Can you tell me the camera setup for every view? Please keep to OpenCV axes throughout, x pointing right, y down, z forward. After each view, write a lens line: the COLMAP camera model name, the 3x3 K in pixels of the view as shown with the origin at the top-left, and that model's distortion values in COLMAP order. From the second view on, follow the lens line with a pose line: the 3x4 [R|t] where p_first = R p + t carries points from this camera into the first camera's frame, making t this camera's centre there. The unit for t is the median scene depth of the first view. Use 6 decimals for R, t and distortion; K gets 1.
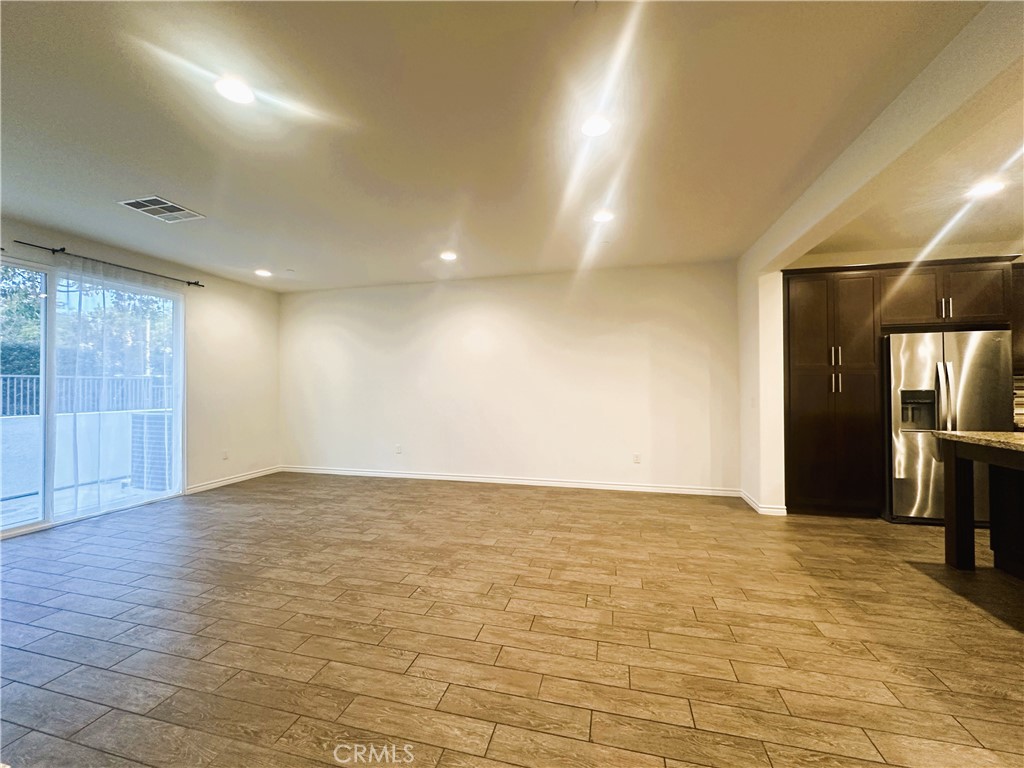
lens RADIAL K [[408.1, 0, 512.8], [0, 408.1, 383.1], [0, 0, 1]] dist [-0.001596, -0.000225]
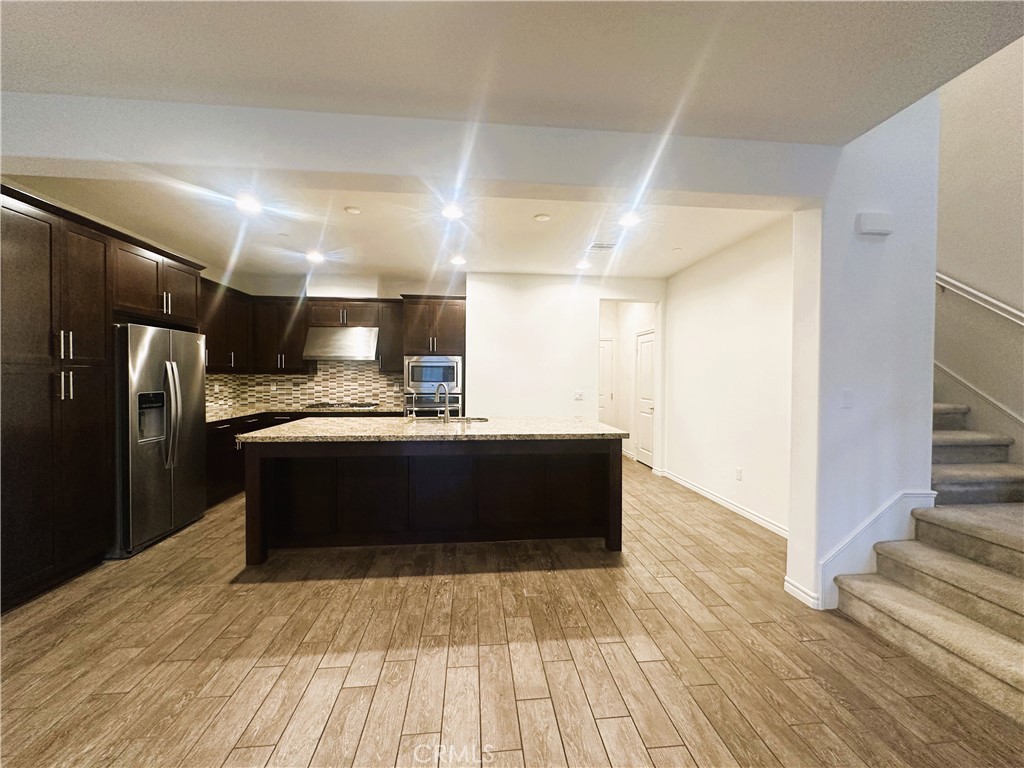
lens RADIAL K [[408.1, 0, 512.8], [0, 408.1, 383.1], [0, 0, 1]] dist [-0.001596, -0.000225]
pose [[-0.340952, -0.012454, 0.939998, -0.089012], [-0.013235, 0.999877, 0.008447, -0.022253], [-0.939987, -0.009561, -0.341075, 0.628951]]
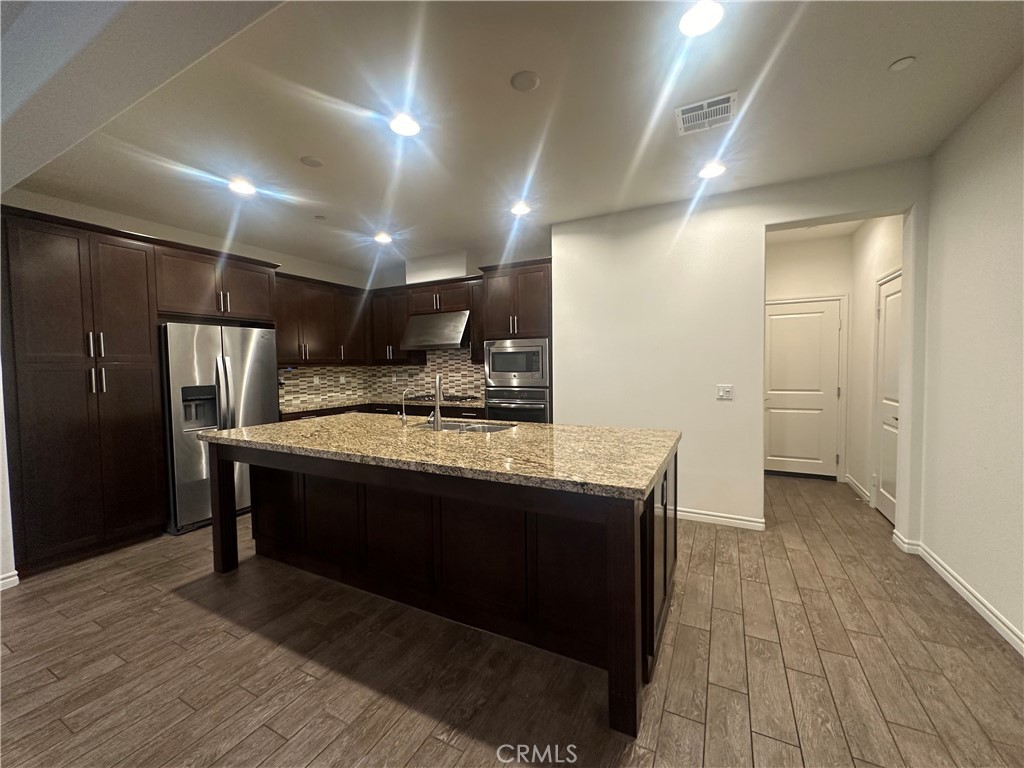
lens RADIAL K [[408.1, 0, 512.8], [0, 408.1, 383.1], [0, 0, 1]] dist [-0.001596, -0.000225]
pose [[0.226815, -0.040607, 0.973091, 0.271647], [0.002860, 0.999154, 0.041028, -0.027306], [-0.973934, -0.006522, 0.226739, 0.095454]]
